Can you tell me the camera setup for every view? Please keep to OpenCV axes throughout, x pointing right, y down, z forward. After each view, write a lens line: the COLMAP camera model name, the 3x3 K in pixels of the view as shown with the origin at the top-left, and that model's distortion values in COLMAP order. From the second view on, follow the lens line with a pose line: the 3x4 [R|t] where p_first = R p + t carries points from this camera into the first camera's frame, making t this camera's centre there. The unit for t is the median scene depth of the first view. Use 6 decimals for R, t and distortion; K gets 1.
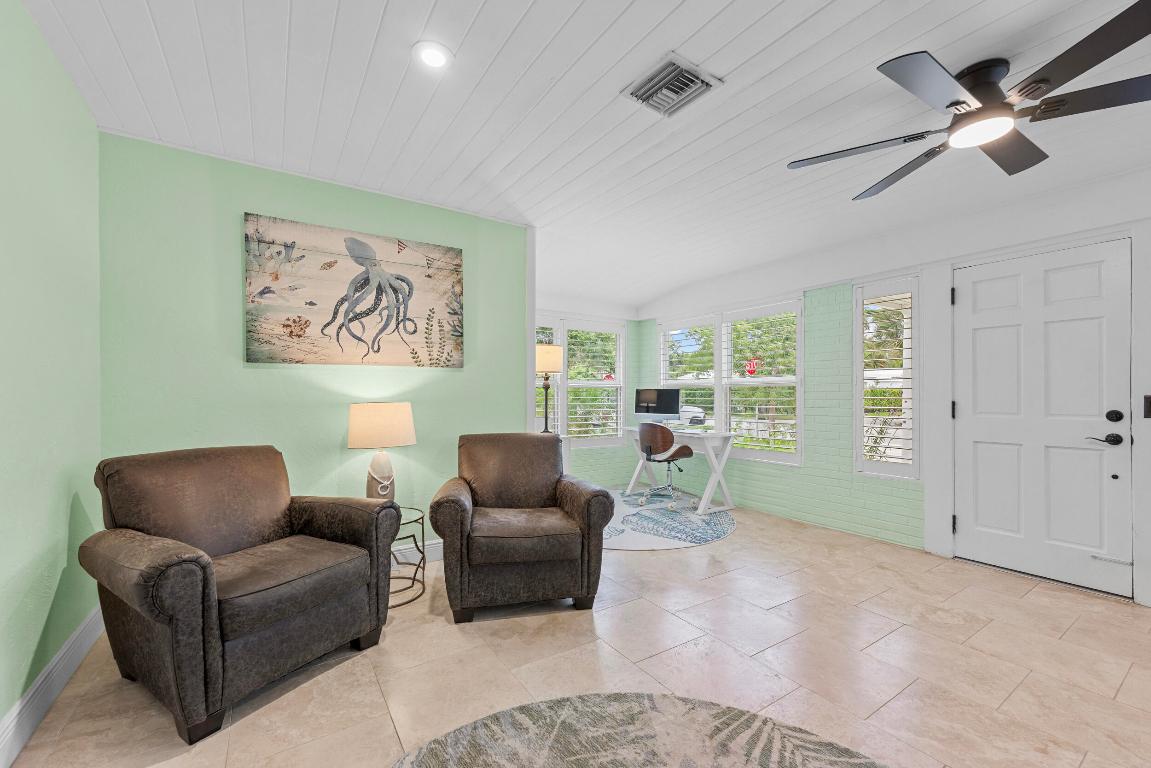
lens RADIAL K [[461.3, 0, 569.3], [0, 461.3, 390.5], [0, 0, 1]] dist [-0.011703, 0.000976]
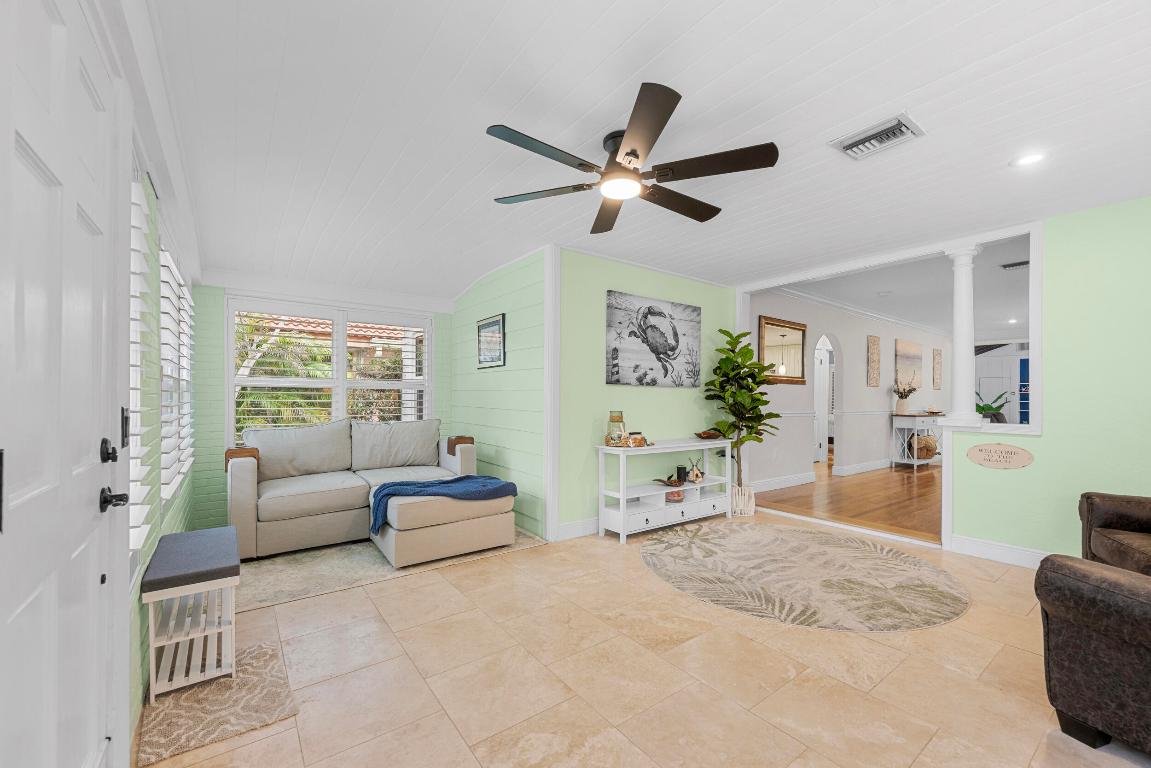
lens RADIAL K [[461.3, 0, 580.3], [0, 461.3, 393.2], [0, 0, 1]] dist [-0.011703, 0.000976]
pose [[-0.997758, -0.004040, -0.066796, 1.239316], [-0.003036, 0.999881, -0.015128, 0.001402], [0.066849, -0.014891, -0.997652, 2.542907]]
